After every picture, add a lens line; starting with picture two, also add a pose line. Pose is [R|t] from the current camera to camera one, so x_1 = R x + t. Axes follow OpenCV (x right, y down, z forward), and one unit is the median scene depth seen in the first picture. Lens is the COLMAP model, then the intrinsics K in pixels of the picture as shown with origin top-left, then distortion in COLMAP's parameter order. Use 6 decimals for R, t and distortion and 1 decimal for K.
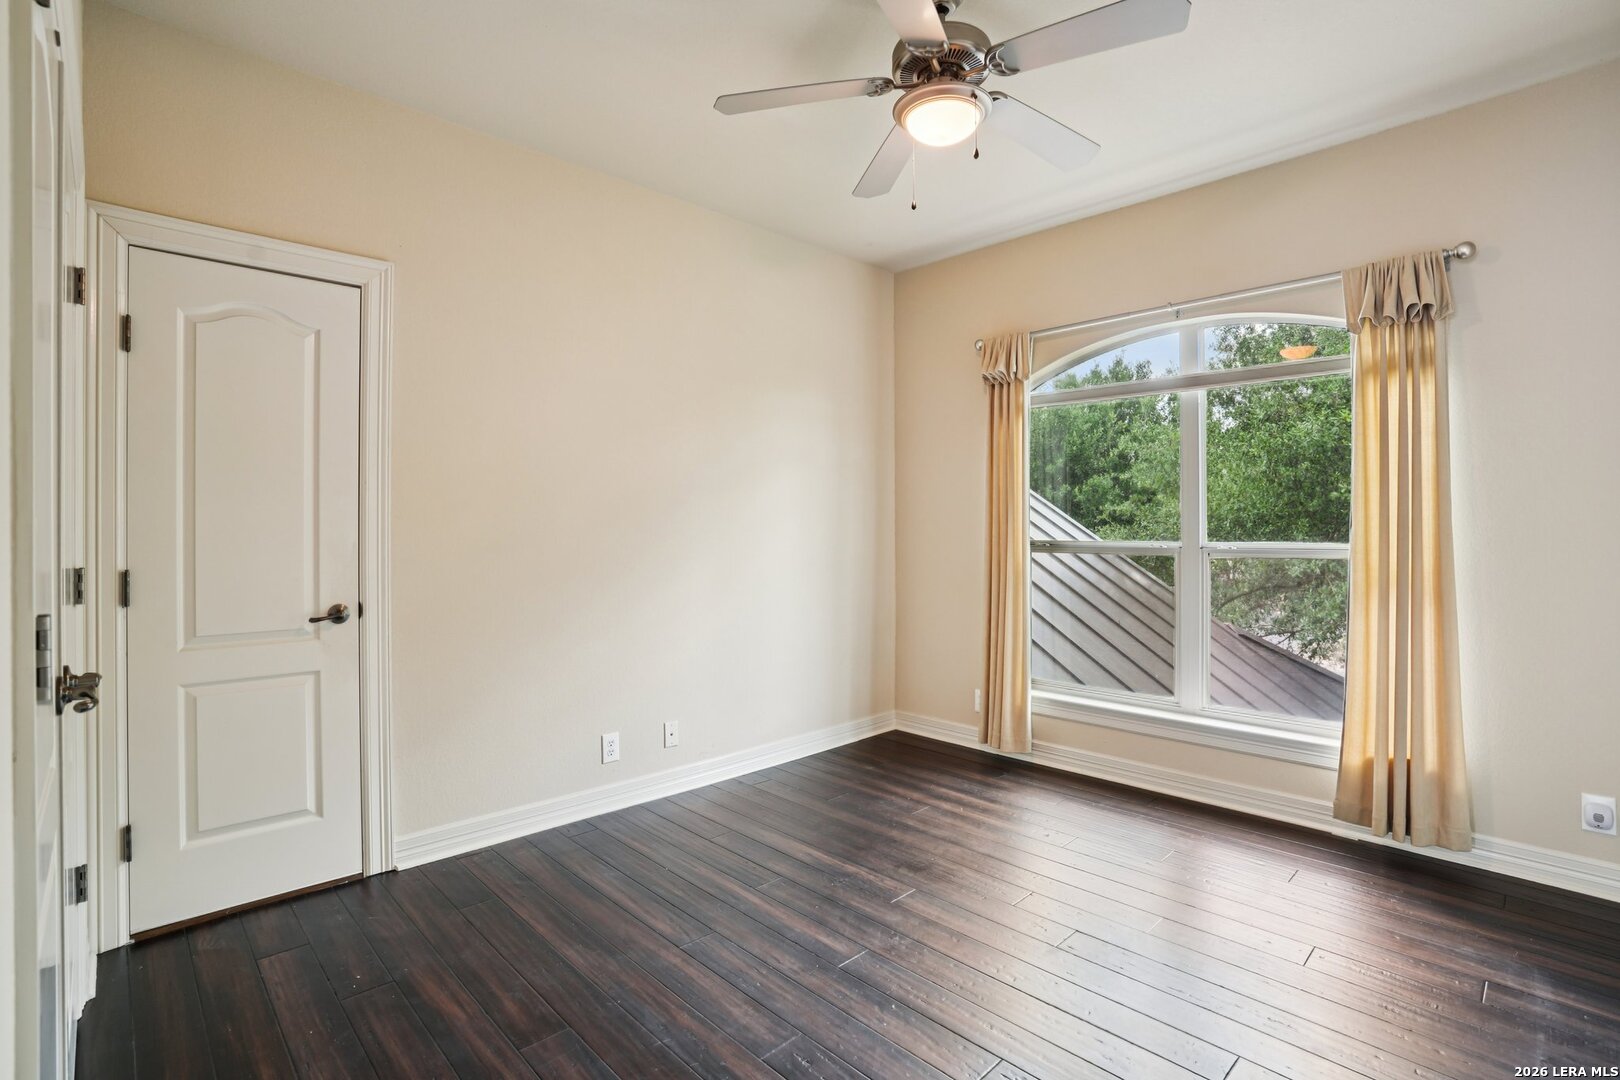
lens RADIAL K [[761.6, 0, 810.0], [0, 761.6, 540.0], [0, 0, 1]] dist [-0.076609, 0.026937]
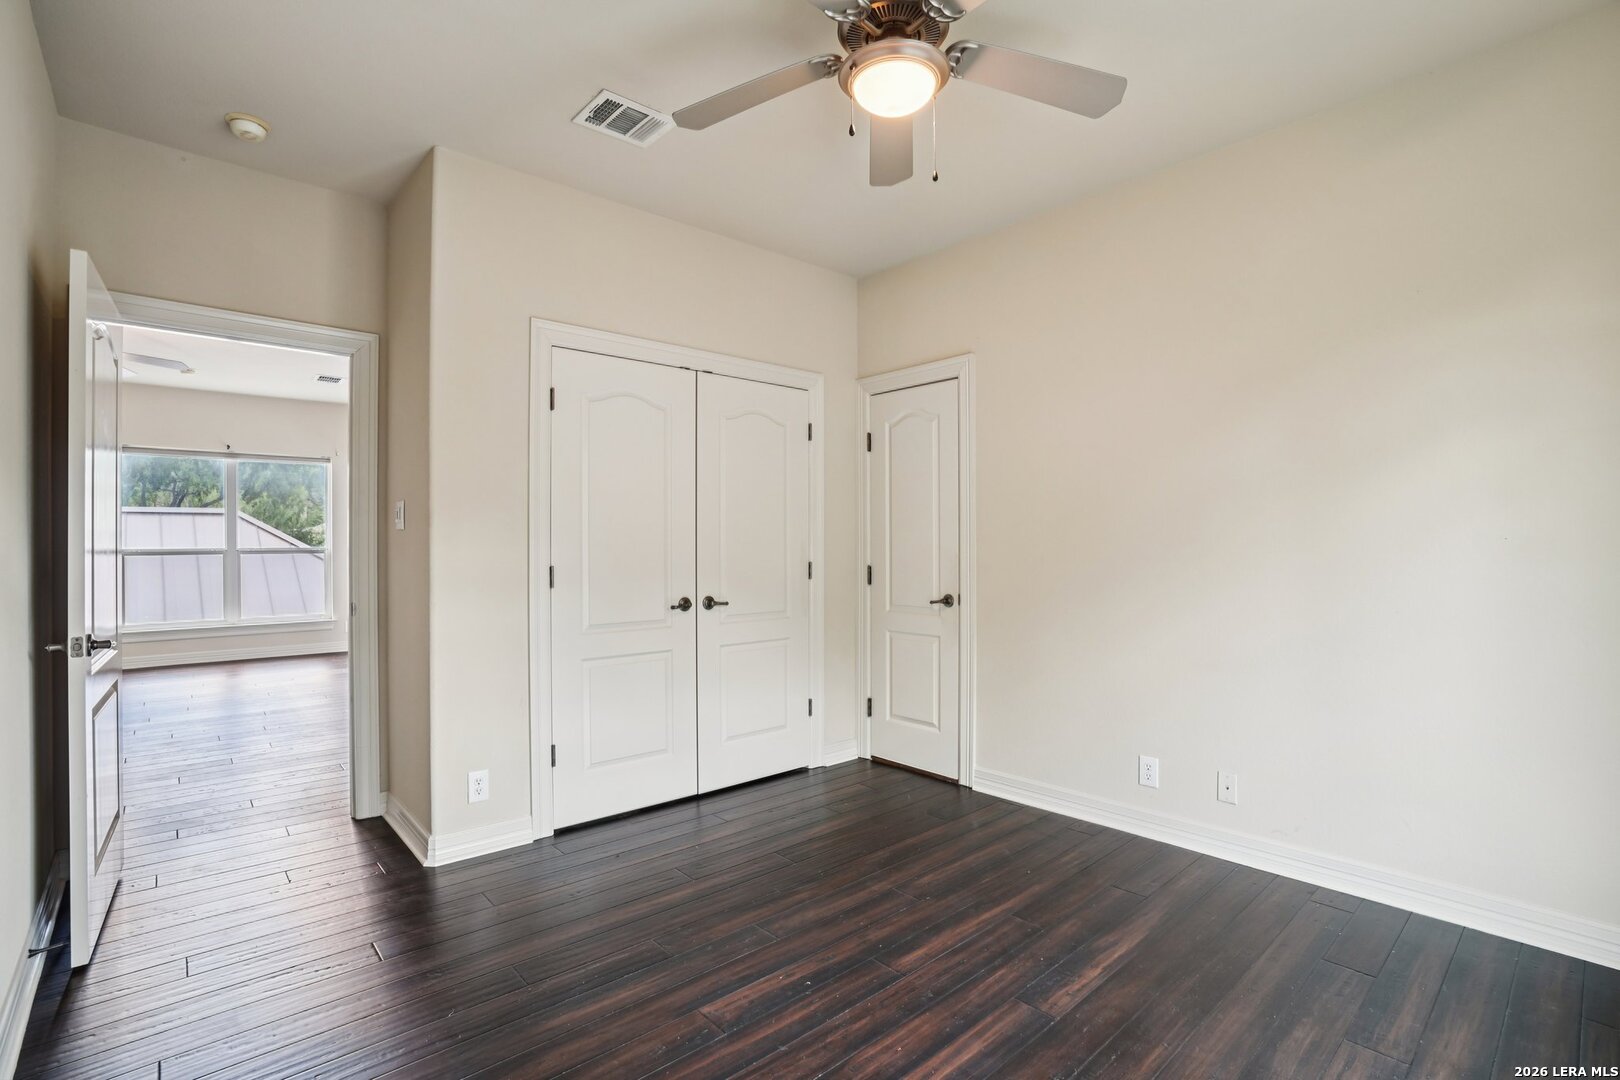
lens RADIAL K [[761.6, 0, 810.0], [0, 761.6, 540.0], [0, 0, 1]] dist [-0.076609, 0.026937]
pose [[-0.039870, 0.000912, -0.999204, 0.932484], [-0.012230, 0.999924, 0.001401, -0.021247], [0.999130, 0.012276, -0.039856, 0.796896]]
